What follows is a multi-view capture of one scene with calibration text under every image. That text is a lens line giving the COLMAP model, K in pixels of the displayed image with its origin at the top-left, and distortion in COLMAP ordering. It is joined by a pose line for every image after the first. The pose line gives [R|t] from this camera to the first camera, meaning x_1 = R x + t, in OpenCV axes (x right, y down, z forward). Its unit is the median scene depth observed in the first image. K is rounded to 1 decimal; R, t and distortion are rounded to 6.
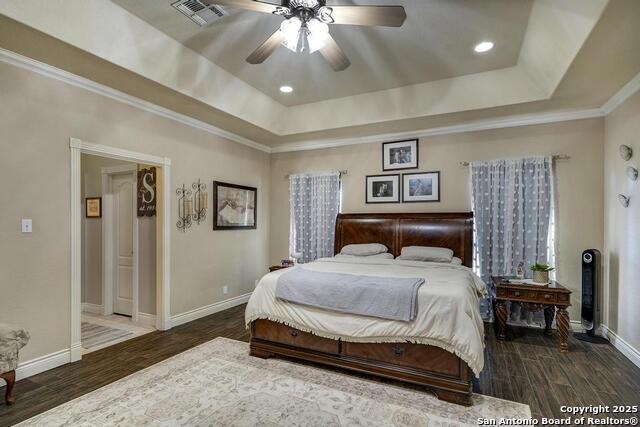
lens RADIAL K [[319.5, 0, 320.9], [0, 319.5, 218.8], [0, 0, 1]] dist [0.001001, 0.000849]
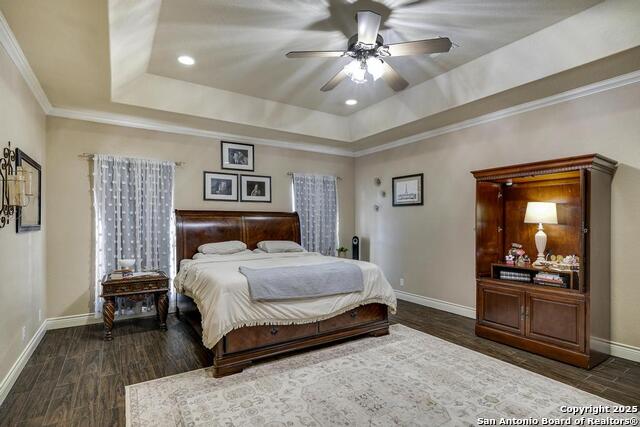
lens RADIAL K [[319.5, 0, 321.2], [0, 319.5, 217.2], [0, 0, 1]] dist [0.001001, 0.000849]
pose [[0.523911, 0.007947, 0.851736, -0.598874], [-0.007898, 0.999959, -0.004472, 0.004990], [-0.851736, -0.004384, 0.523952, 0.248166]]
